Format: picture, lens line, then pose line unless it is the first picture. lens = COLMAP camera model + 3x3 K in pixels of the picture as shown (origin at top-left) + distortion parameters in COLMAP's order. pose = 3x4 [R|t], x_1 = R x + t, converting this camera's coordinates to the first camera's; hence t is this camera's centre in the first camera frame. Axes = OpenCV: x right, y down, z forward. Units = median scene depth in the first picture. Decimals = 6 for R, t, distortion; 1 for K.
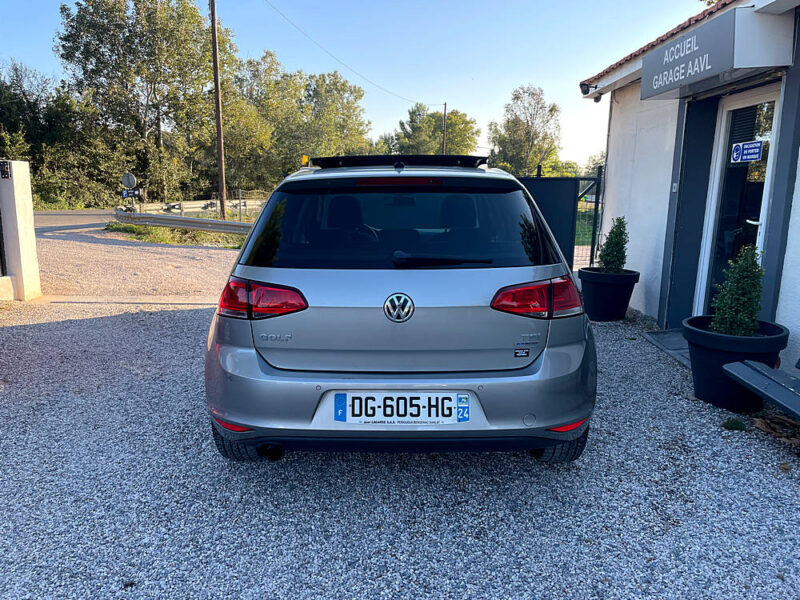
lens RADIAL K [[597.4, 0, 395.4], [0, 597.4, 299.1], [0, 0, 1]] dist [0.091668, -0.124401]
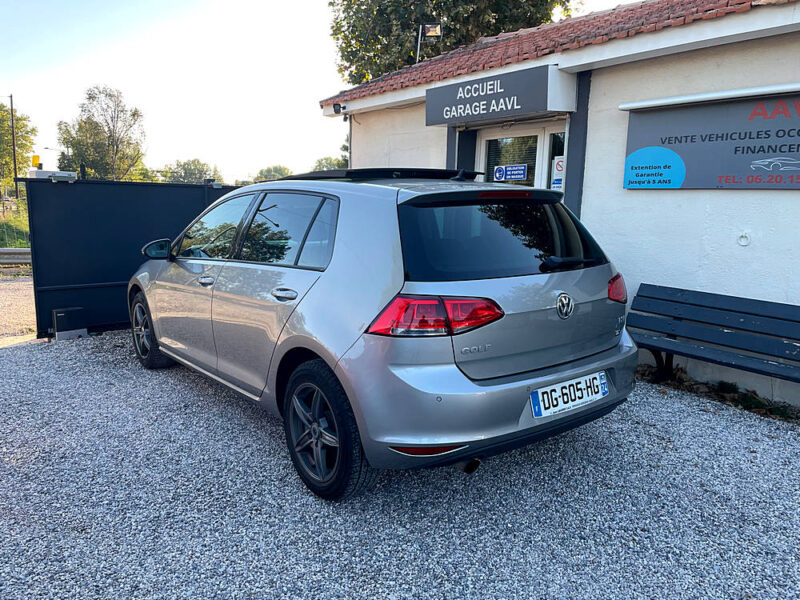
lens RADIAL K [[597.4, 0, 395.4], [0, 597.4, 299.1], [0, 0, 1]] dist [0.091668, -0.124401]
pose [[0.790317, -0.098527, 0.604724, -0.111797], [0.107133, 0.994003, 0.021940, -0.006984], [-0.603259, 0.047446, 0.796133, 0.033947]]
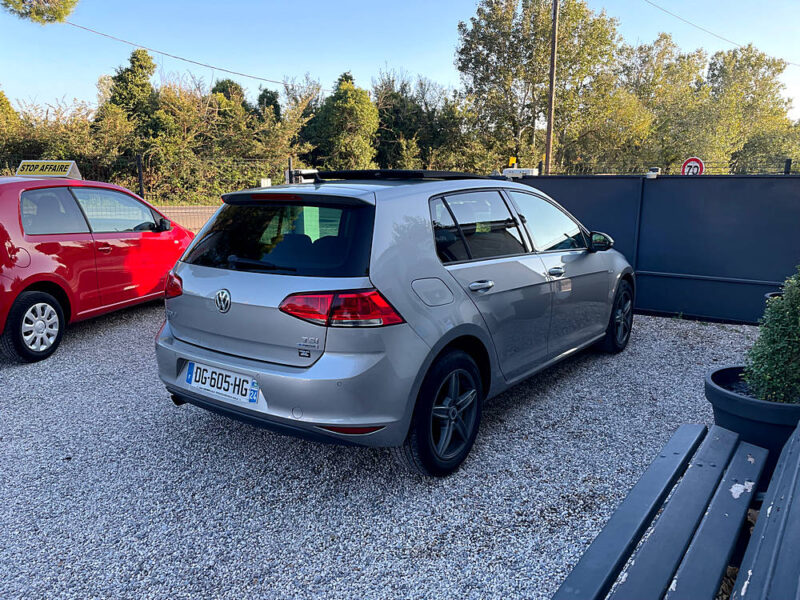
lens RADIAL K [[597.4, 0, 395.4], [0, 597.4, 299.1], [0, 0, 1]] dist [0.091668, -0.124401]
pose [[0.808760, 0.103813, -0.578904, 0.120950], [-0.096944, 0.994366, 0.042880, -0.009260], [0.580094, 0.021442, 0.814268, 0.023223]]
